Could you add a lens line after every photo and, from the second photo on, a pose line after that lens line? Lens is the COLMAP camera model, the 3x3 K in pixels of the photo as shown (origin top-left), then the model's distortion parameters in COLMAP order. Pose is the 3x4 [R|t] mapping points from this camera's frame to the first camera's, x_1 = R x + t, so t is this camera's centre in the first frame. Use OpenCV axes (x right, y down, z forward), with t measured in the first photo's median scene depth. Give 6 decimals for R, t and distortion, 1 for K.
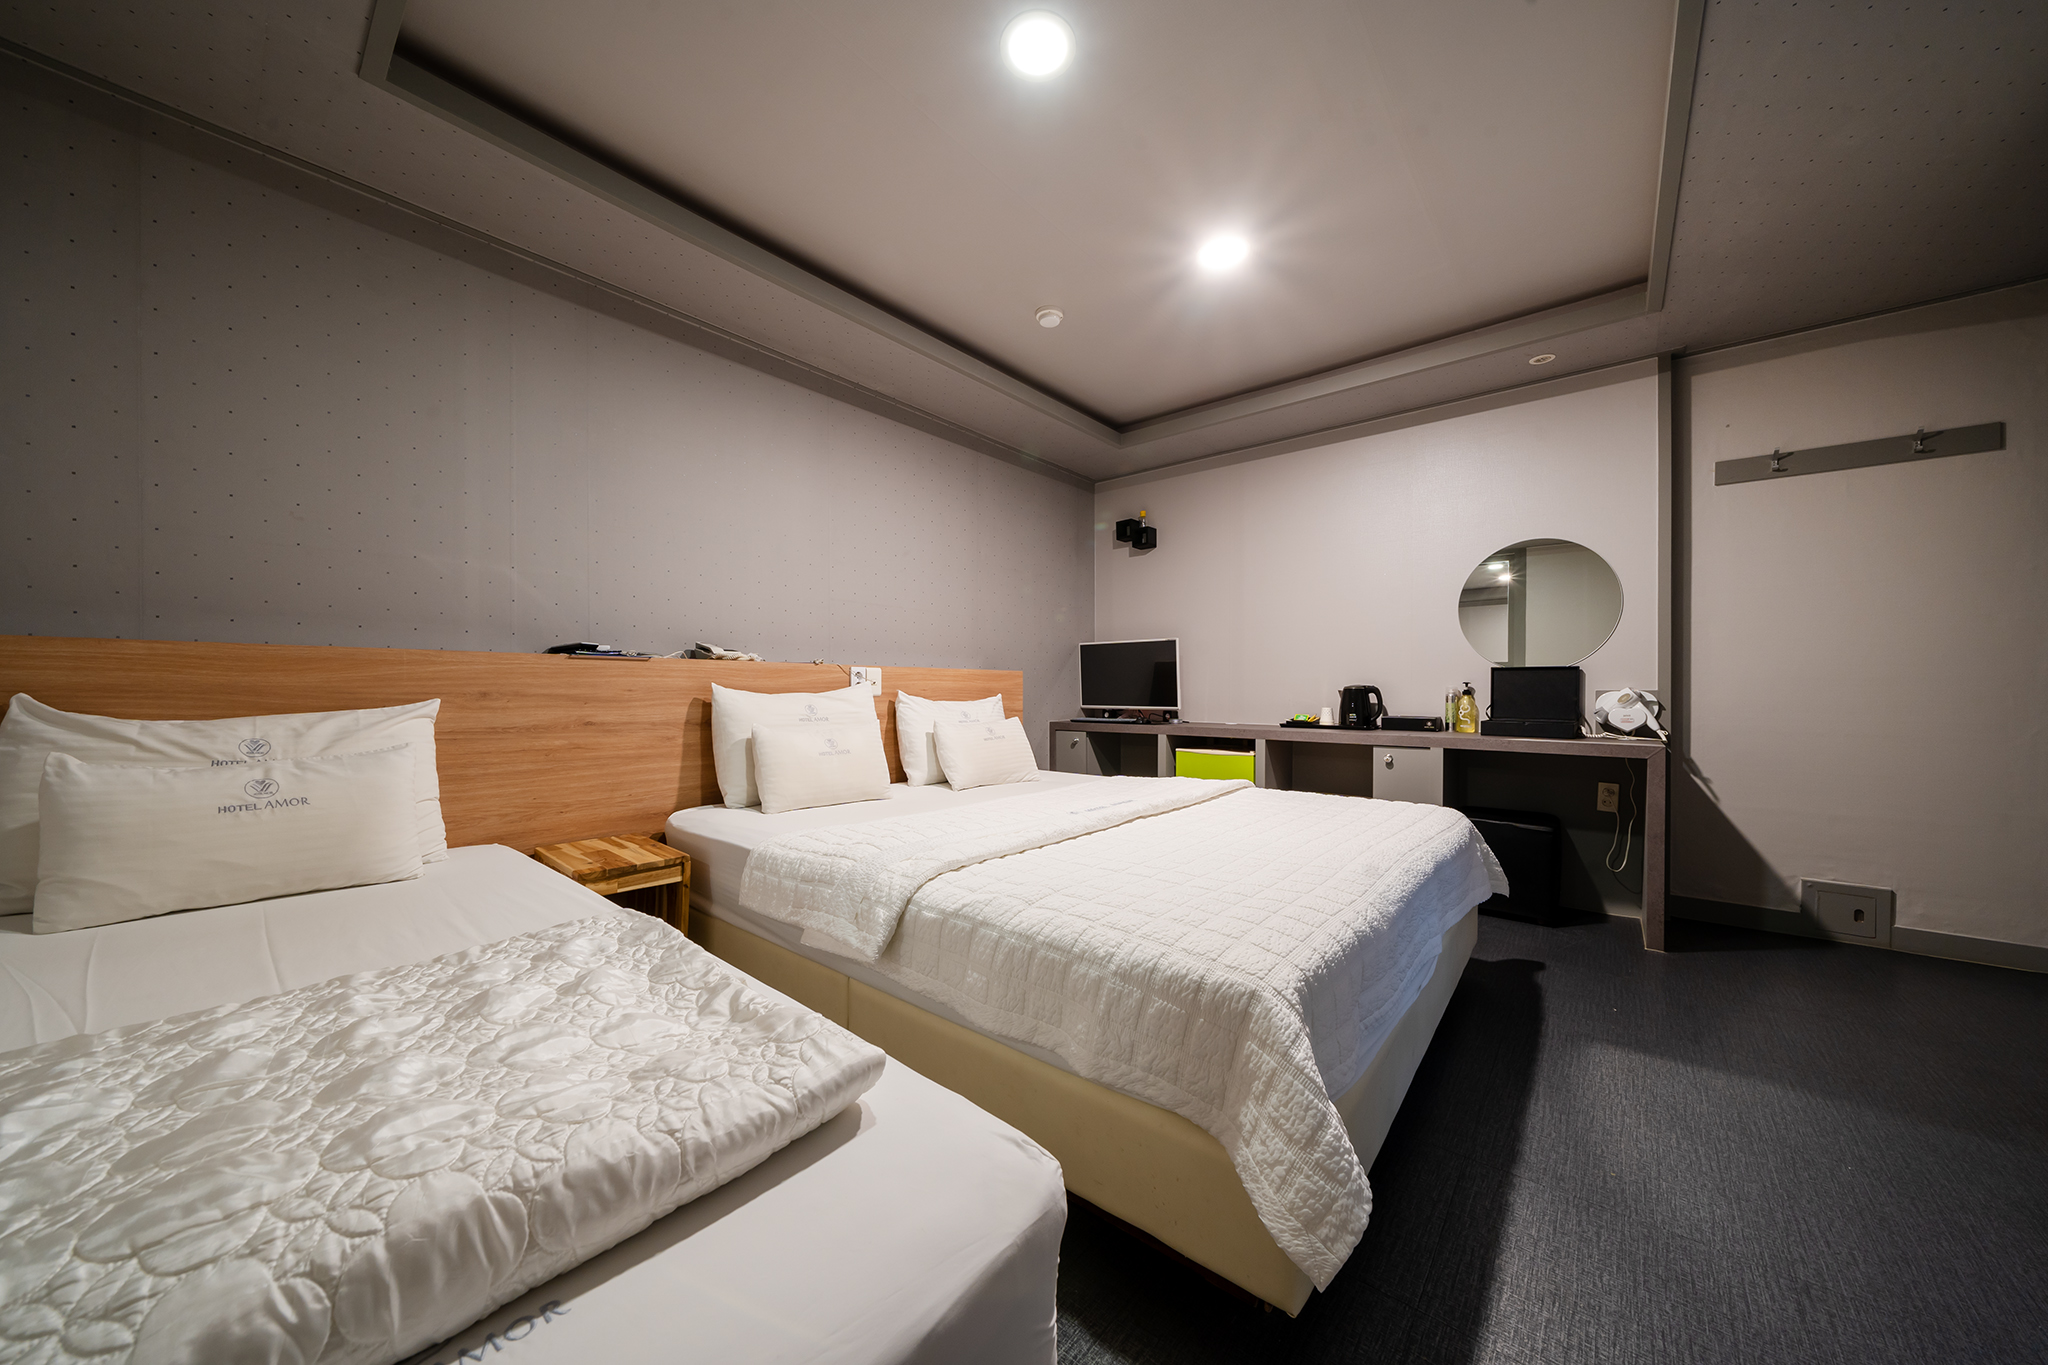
lens RADIAL K [[695.6, 0, 1023.4], [0, 695.6, 684.3], [0, 0, 1]] dist [-0.000910, -0.000131]
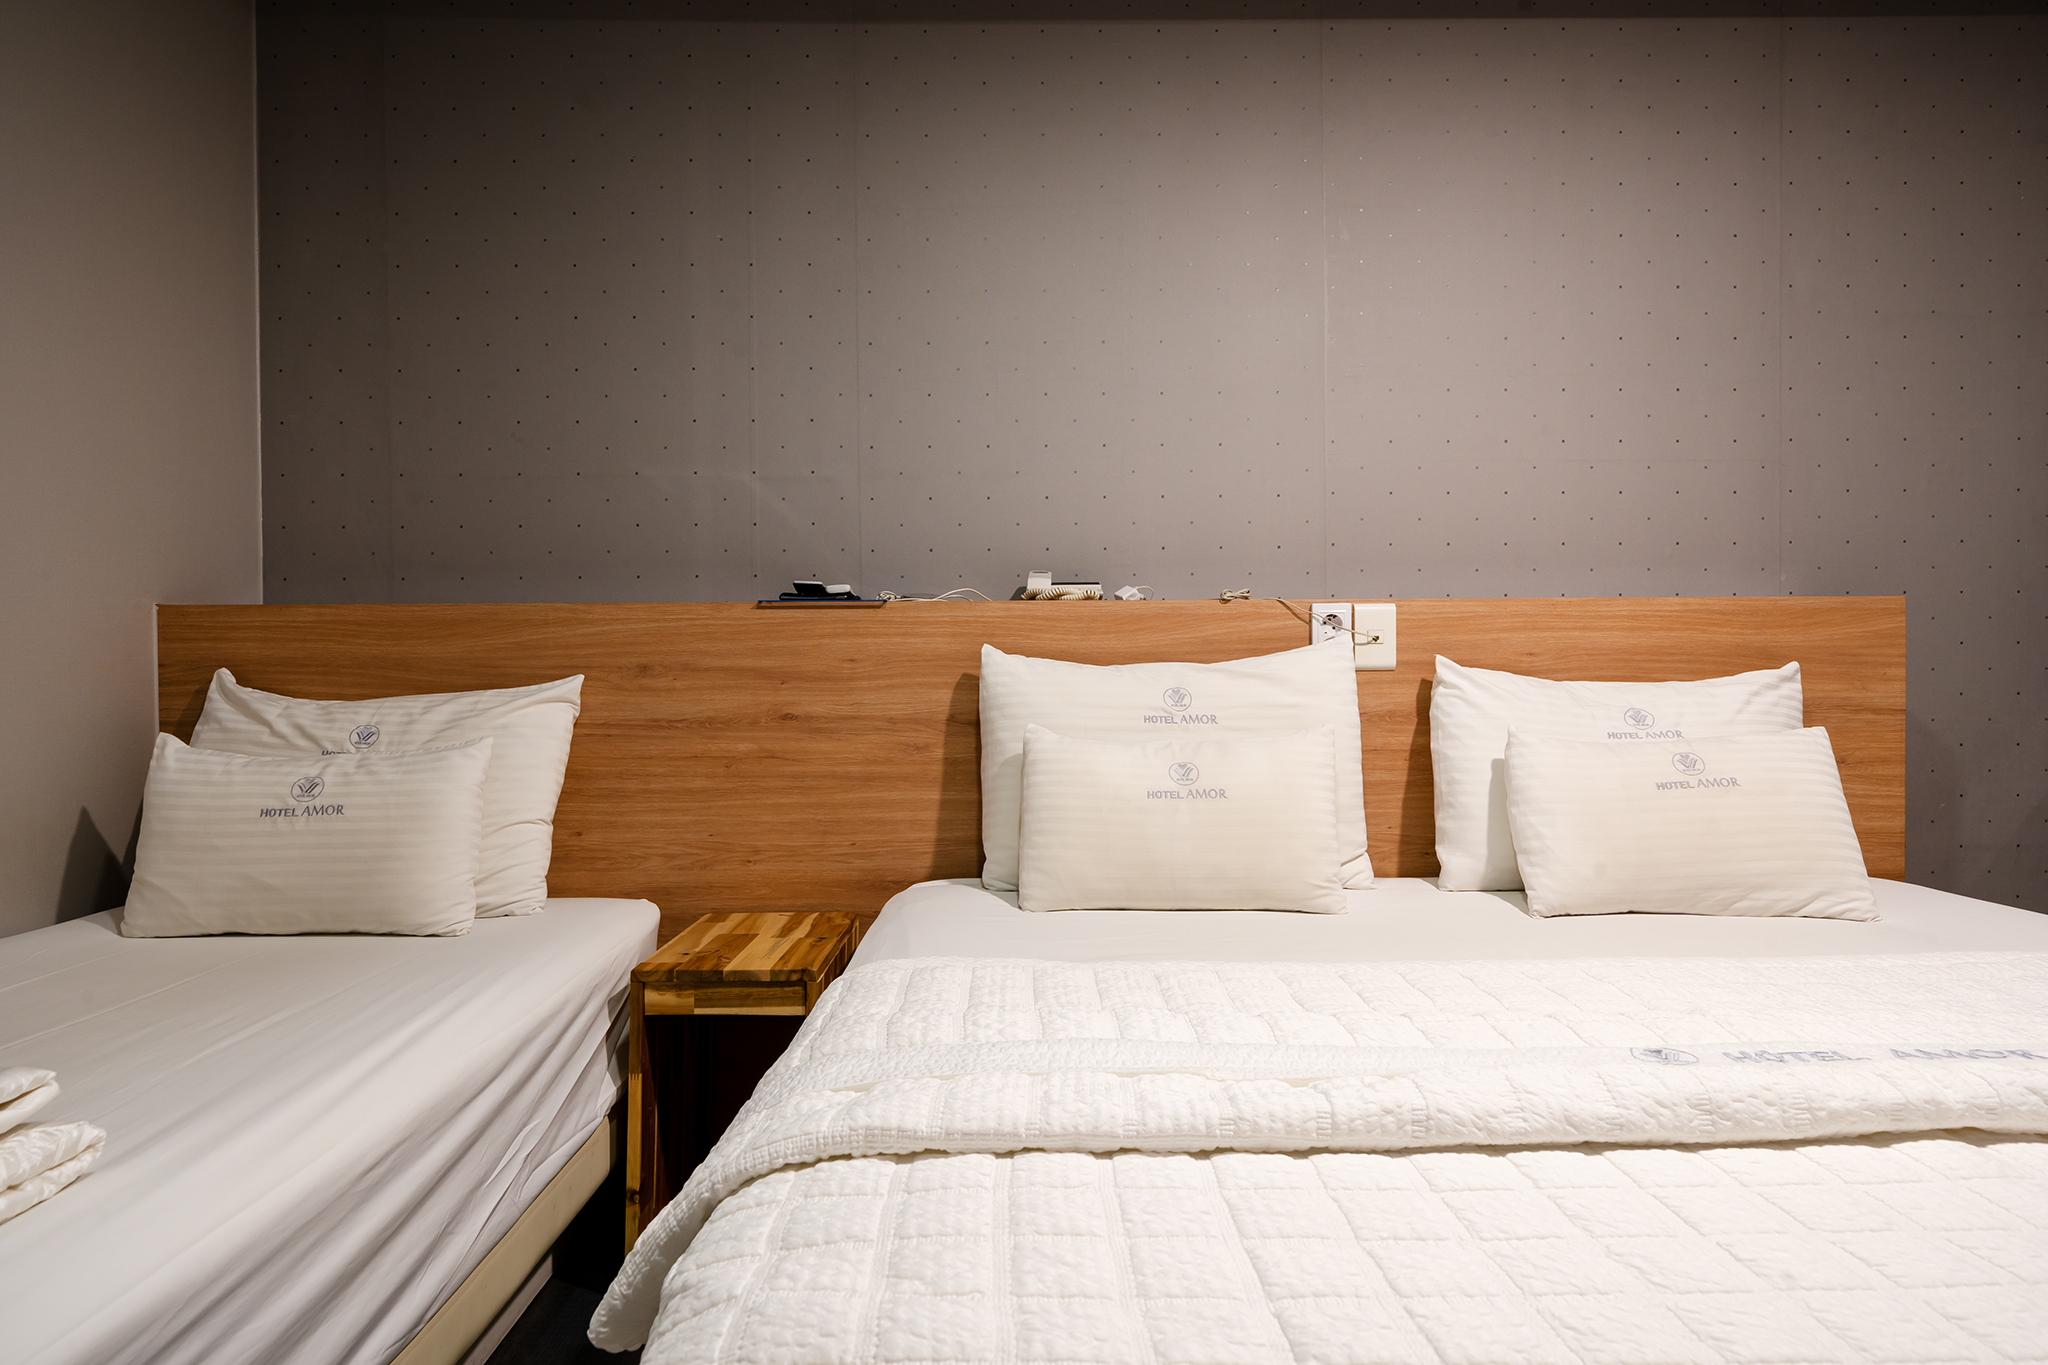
lens RADIAL K [[1200.2, 0, 1022.1], [0, 1200.2, 683.8], [0, 0, 1]] dist [-0.002677, 0.000368]
pose [[0.658100, -0.003519, -0.752923, 0.262518], [0.014537, 0.999862, 0.008033, 0.021868], [0.752791, -0.016231, 0.658060, 0.453438]]
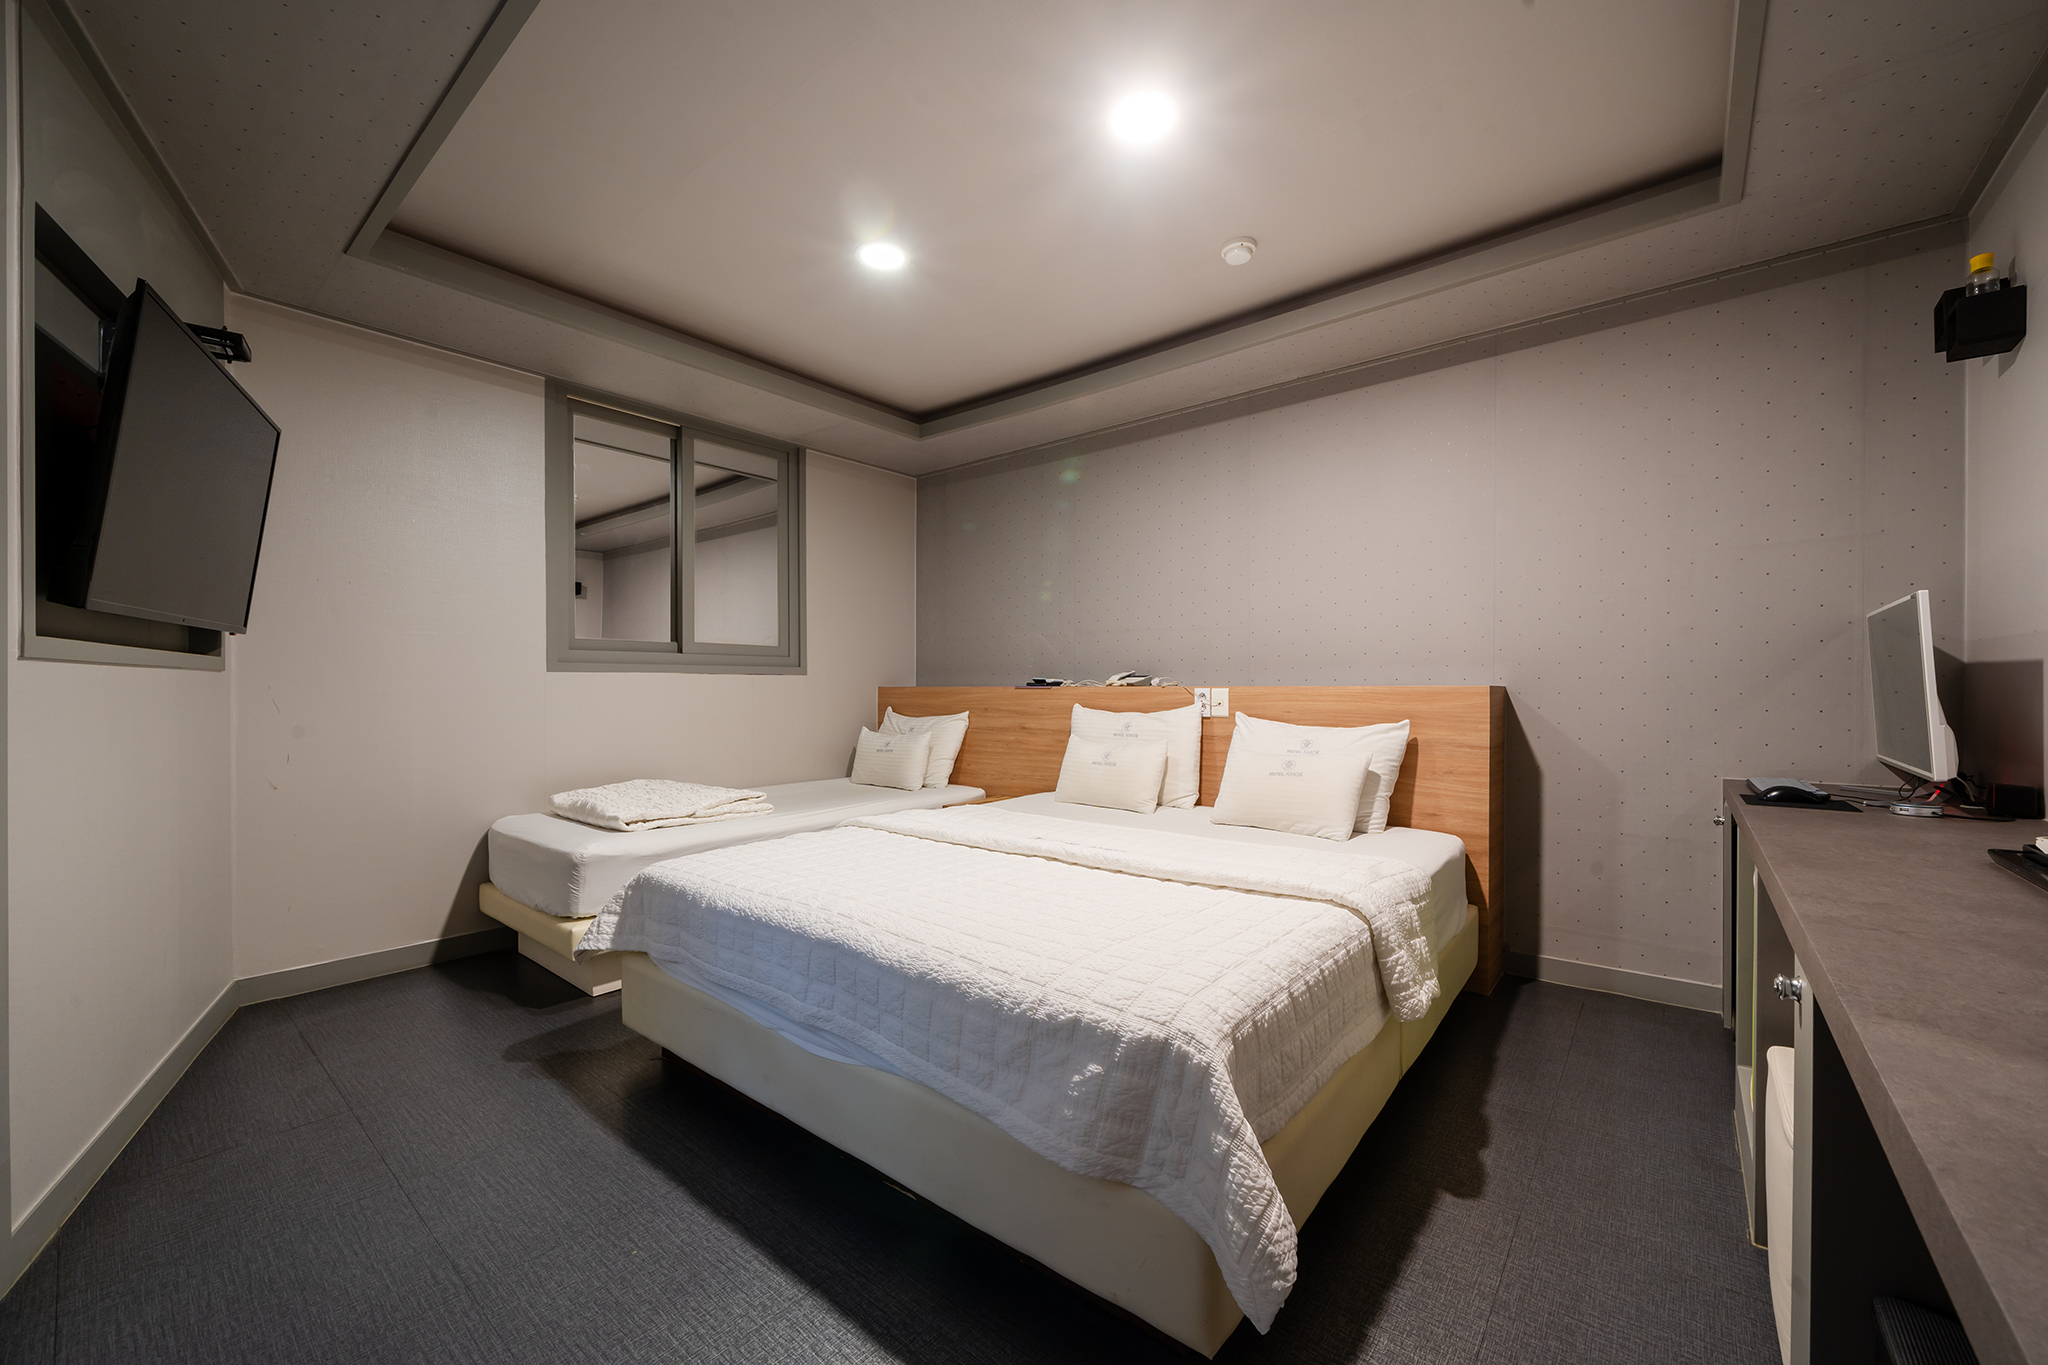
lens RADIAL K [[779.6, 0, 1024.3], [0, 779.6, 689.5], [0, 0, 1]] dist [-0.003120, -0.000116]
pose [[0.014627, -0.003933, -0.999885, 1.163242], [0.007366, 0.999966, -0.003825, -0.026275], [0.999866, -0.007309, 0.014655, 0.924954]]
